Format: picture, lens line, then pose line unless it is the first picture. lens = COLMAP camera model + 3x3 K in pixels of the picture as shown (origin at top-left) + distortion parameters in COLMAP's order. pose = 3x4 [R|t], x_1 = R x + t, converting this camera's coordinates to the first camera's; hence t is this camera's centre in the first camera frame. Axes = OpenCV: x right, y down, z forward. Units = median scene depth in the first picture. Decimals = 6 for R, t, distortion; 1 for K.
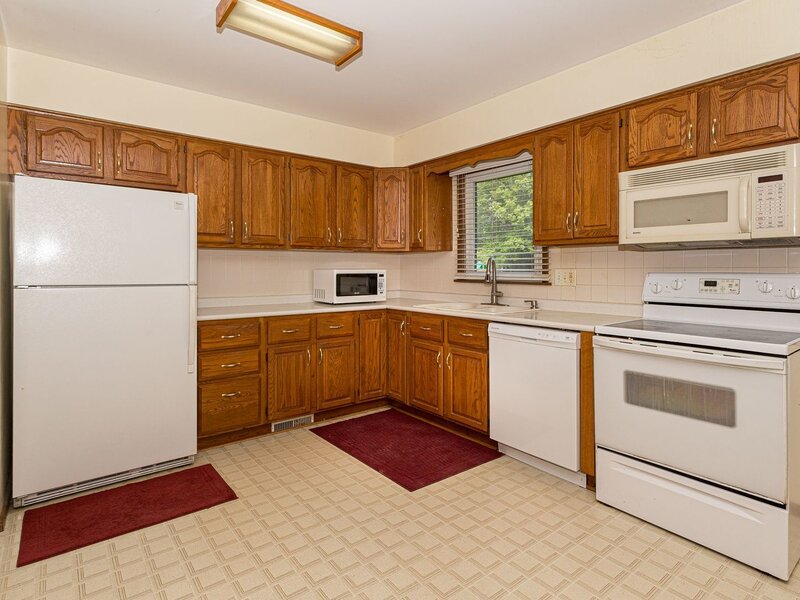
lens RADIAL K [[440.6, 0, 406.7], [0, 440.6, 271.2], [0, 0, 1]] dist [-0.000293, 0.001138]
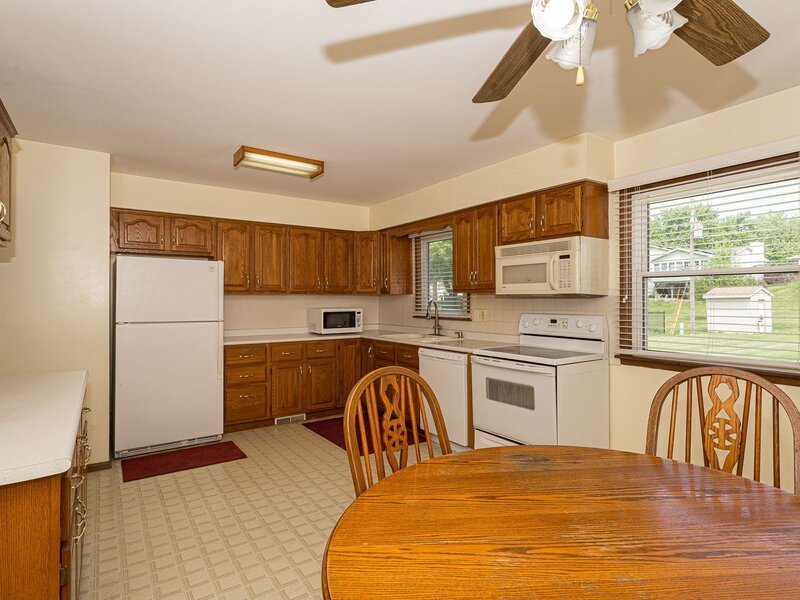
lens RADIAL K [[440.6, 0, 394.5], [0, 440.6, 296.2], [0, 0, 1]] dist [-0.000293, 0.001138]
pose [[0.995983, -0.004874, -0.089408, 0.241836], [0.003766, 0.999914, -0.012555, -0.033558], [0.089461, 0.012168, 0.995916, -0.449469]]
